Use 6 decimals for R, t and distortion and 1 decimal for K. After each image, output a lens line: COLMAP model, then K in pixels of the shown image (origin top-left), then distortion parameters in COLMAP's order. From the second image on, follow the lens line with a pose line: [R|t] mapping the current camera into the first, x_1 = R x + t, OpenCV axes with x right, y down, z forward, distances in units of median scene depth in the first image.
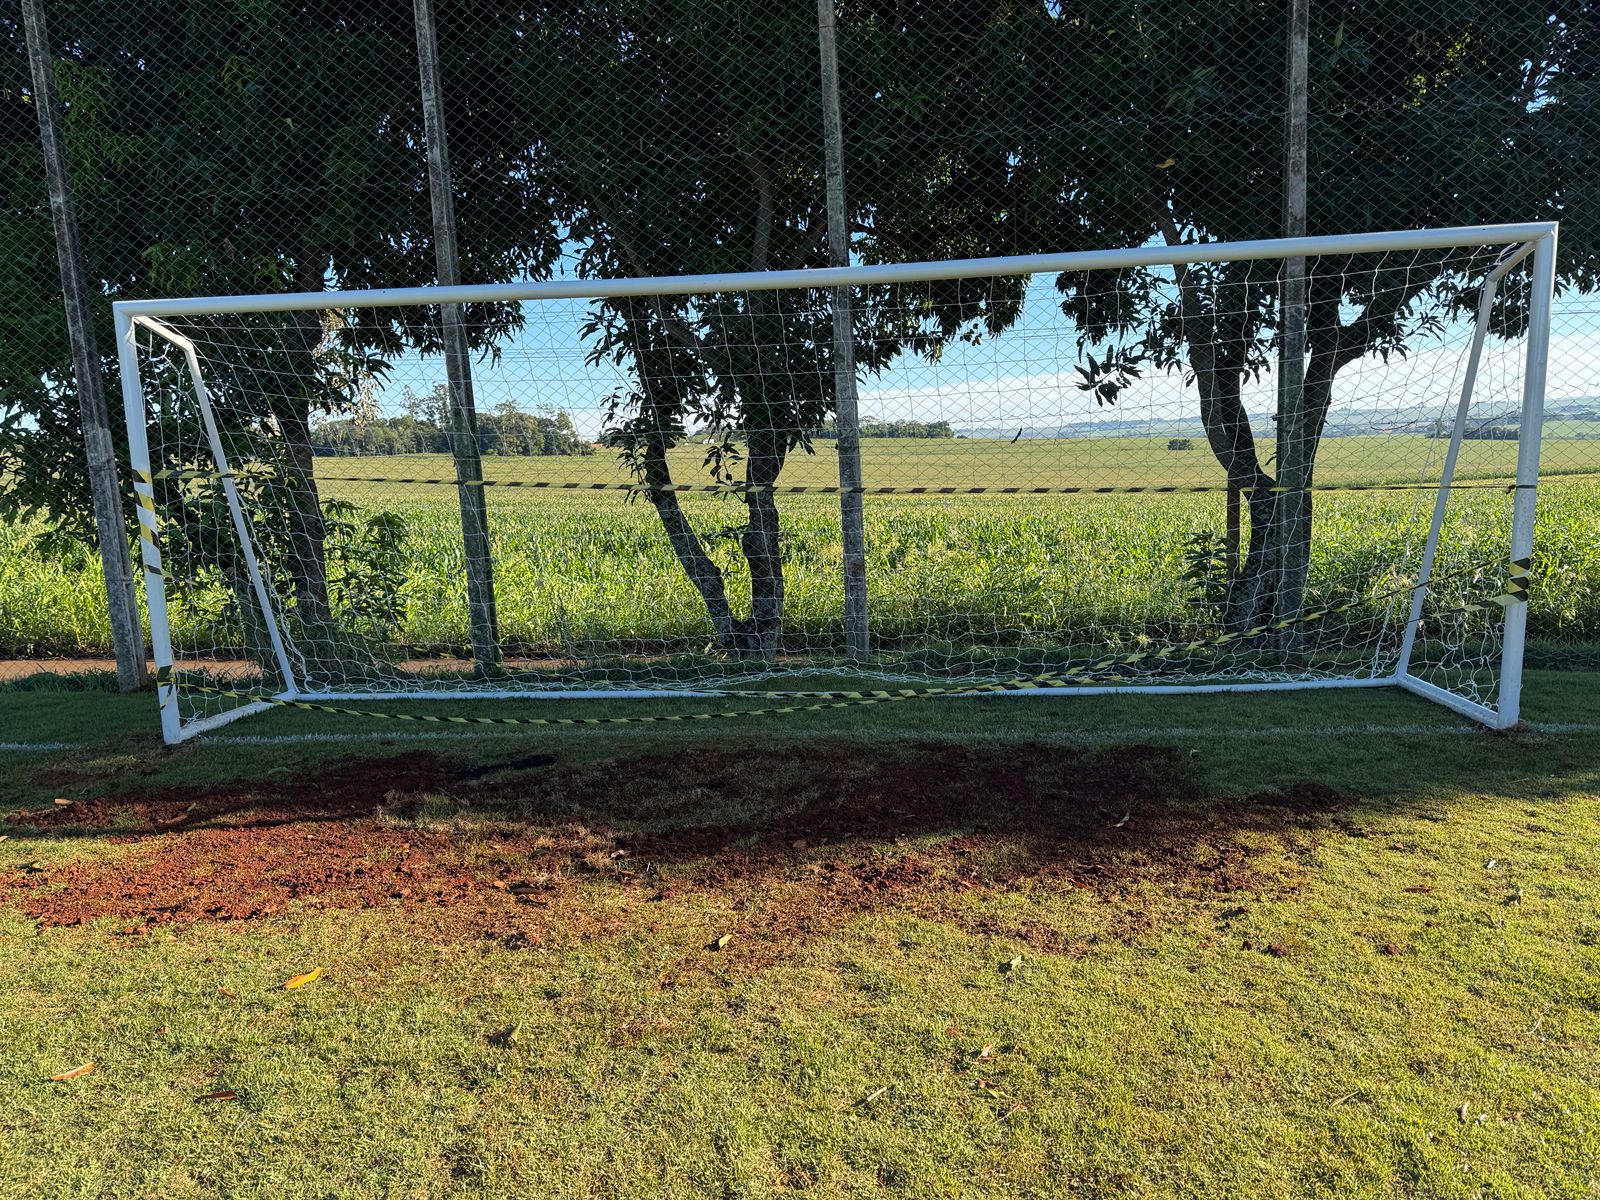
lens RADIAL K [[1152.2, 0, 800.0], [0, 1152.2, 600.0], [0, 0, 1]] dist [0.091372, -0.106956]
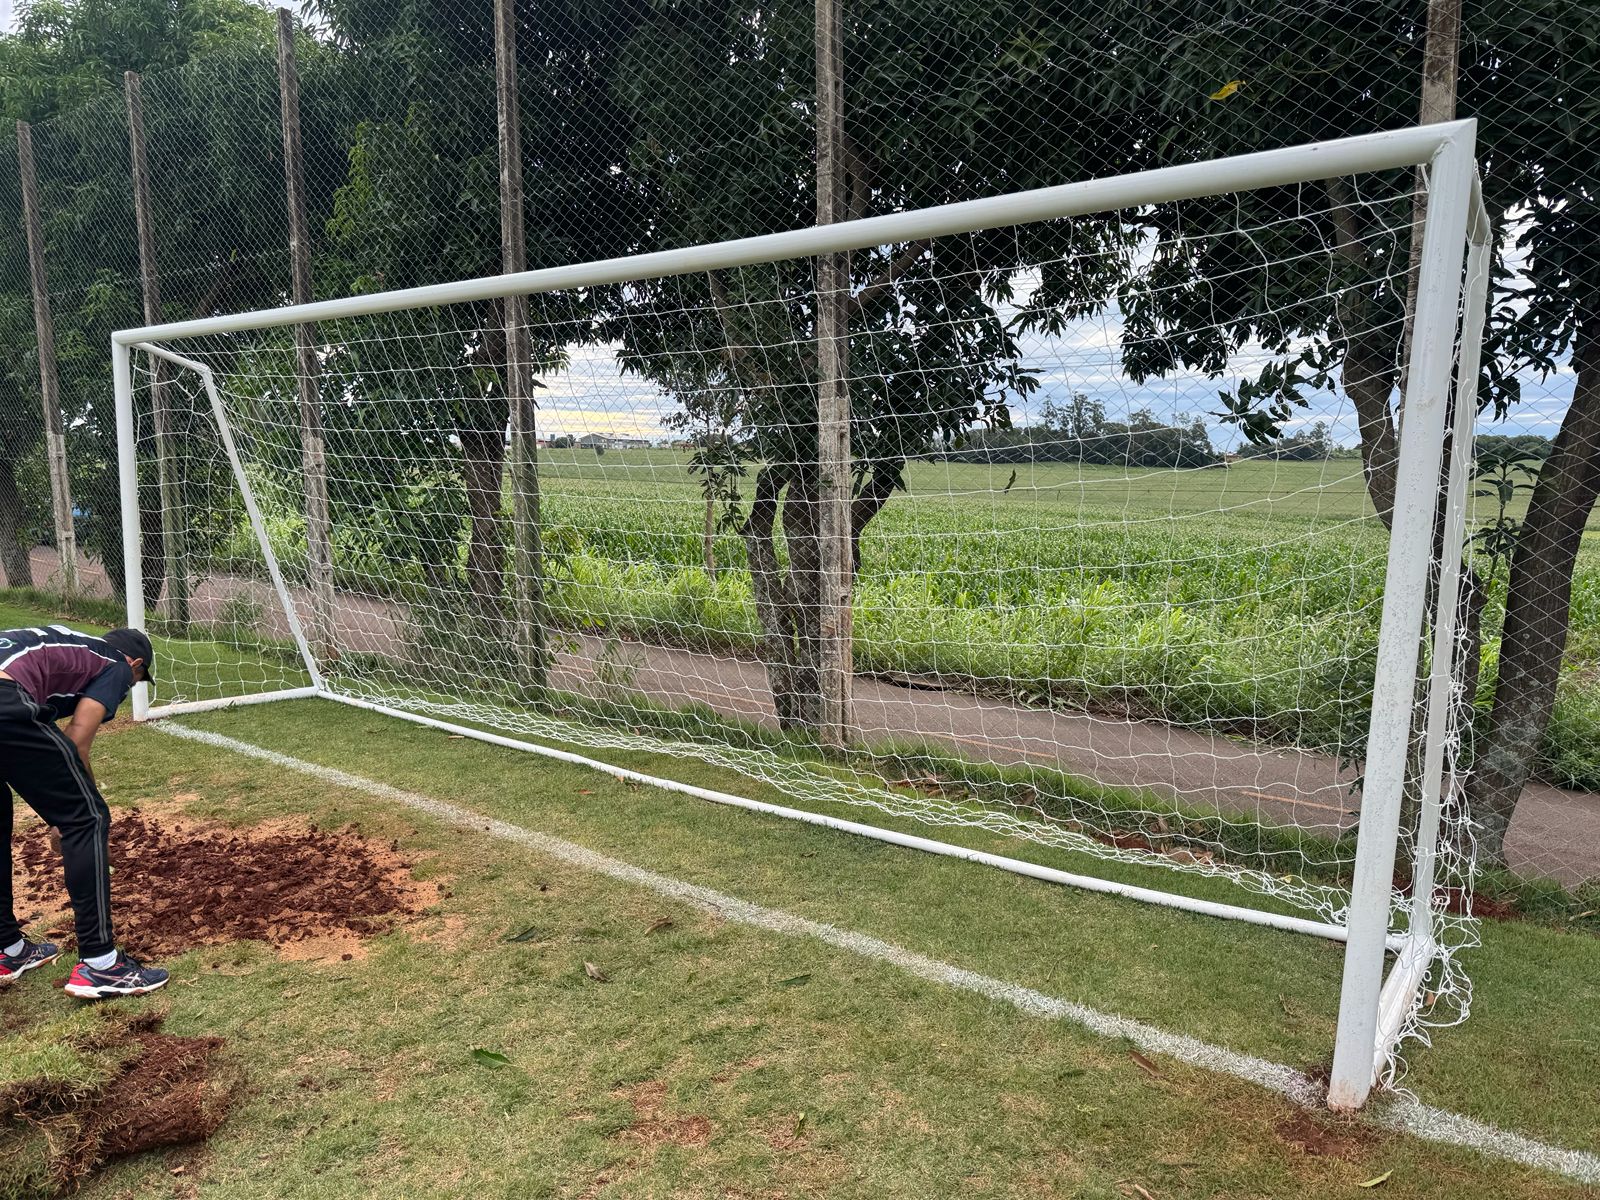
lens RADIAL K [[1152.2, 0, 800.0], [0, 1152.2, 600.0], [0, 0, 1]] dist [0.091372, -0.106956]
pose [[0.846637, 0.100252, -0.522643, 0.408999], [-0.103757, 0.994345, 0.022655, -0.062792], [0.521959, 0.035047, 0.852250, 0.264047]]
